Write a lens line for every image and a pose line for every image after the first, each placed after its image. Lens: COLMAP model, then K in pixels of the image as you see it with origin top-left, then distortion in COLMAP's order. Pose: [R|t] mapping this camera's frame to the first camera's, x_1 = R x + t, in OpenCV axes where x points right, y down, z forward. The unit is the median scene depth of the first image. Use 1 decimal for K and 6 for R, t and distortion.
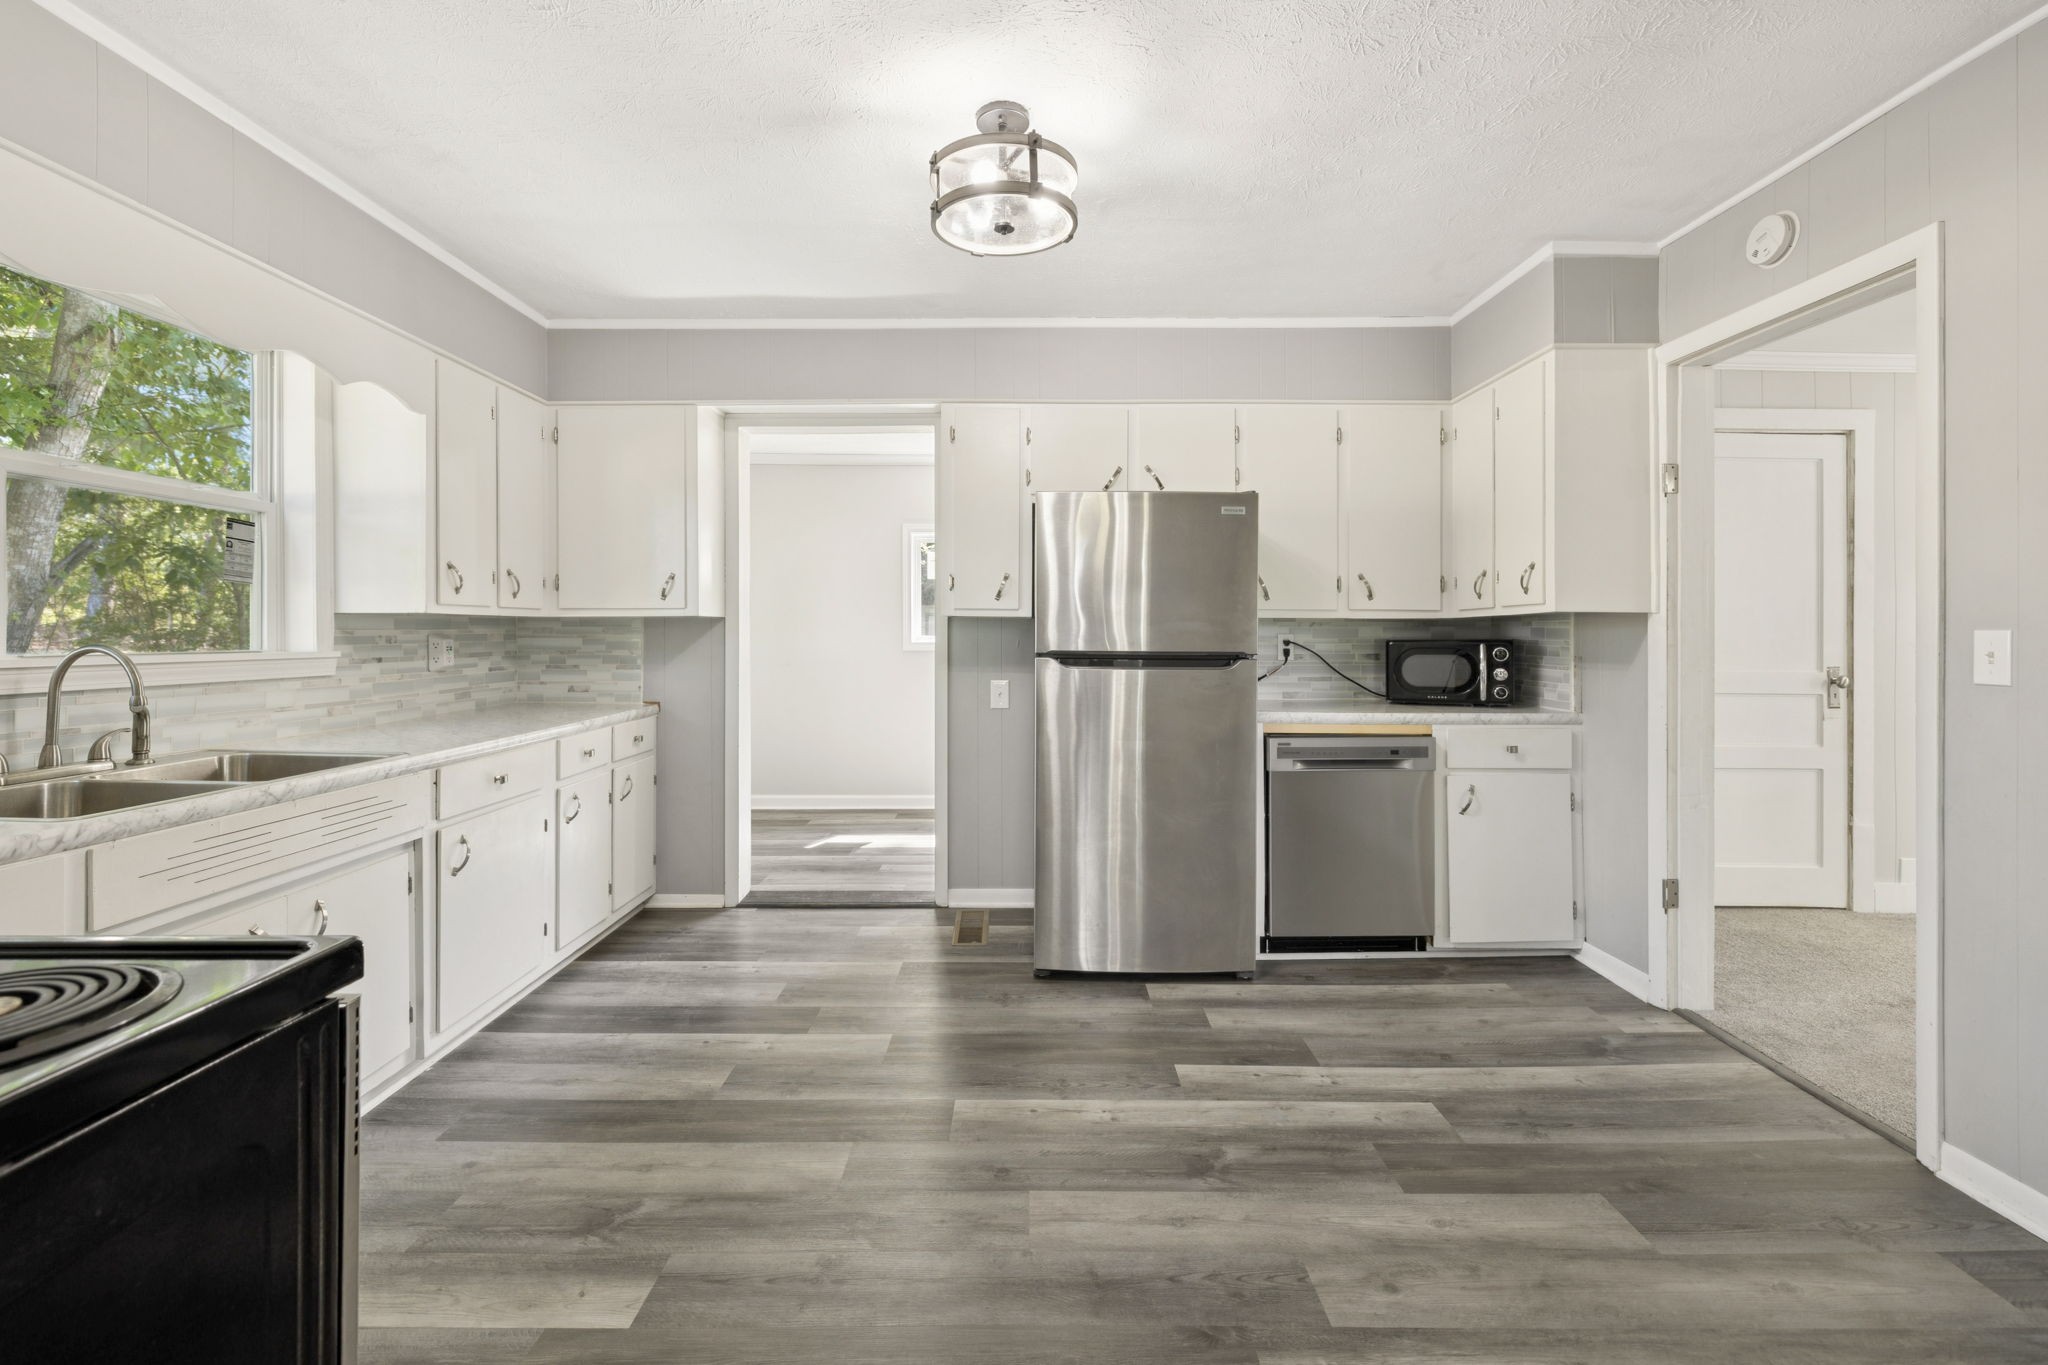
lens RADIAL K [[874.3, 0, 1034.0], [0, 874.3, 640.6], [0, 0, 1]] dist [-0.000546, 0.000621]
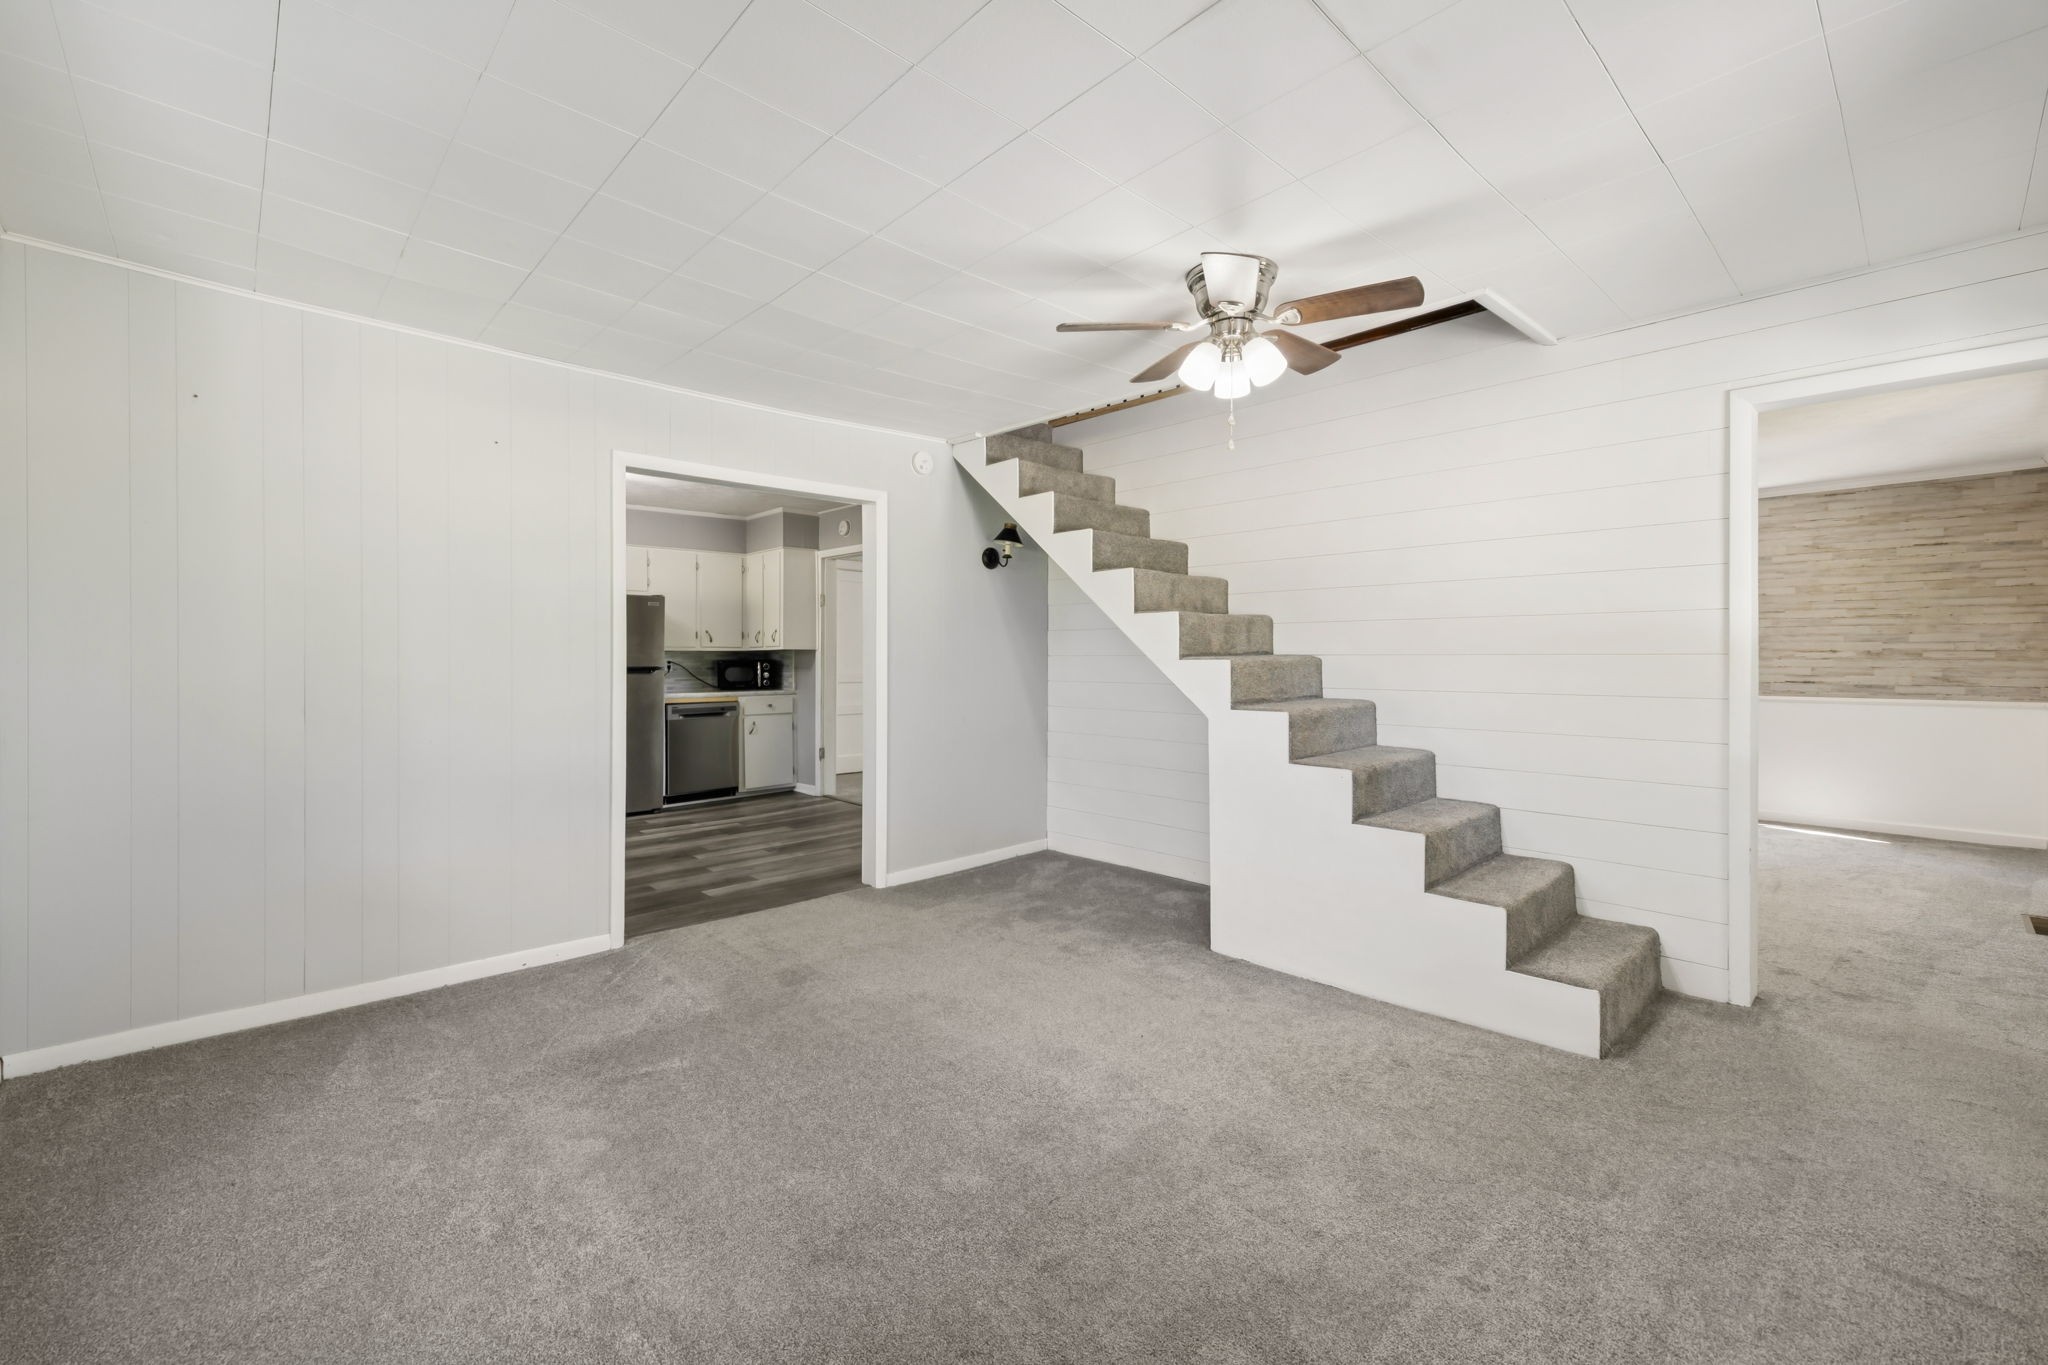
lens RADIAL K [[869.4, 0, 1023.0], [0, 869.4, 651.7], [0, 0, 1]] dist [-0.000419, 0.000659]
pose [[0.735755, 0.001276, 0.677247, -0.558032], [0.002807, 0.999984, -0.004933, -0.010640], [-0.677242, 0.005531, 0.735739, -1.225434]]
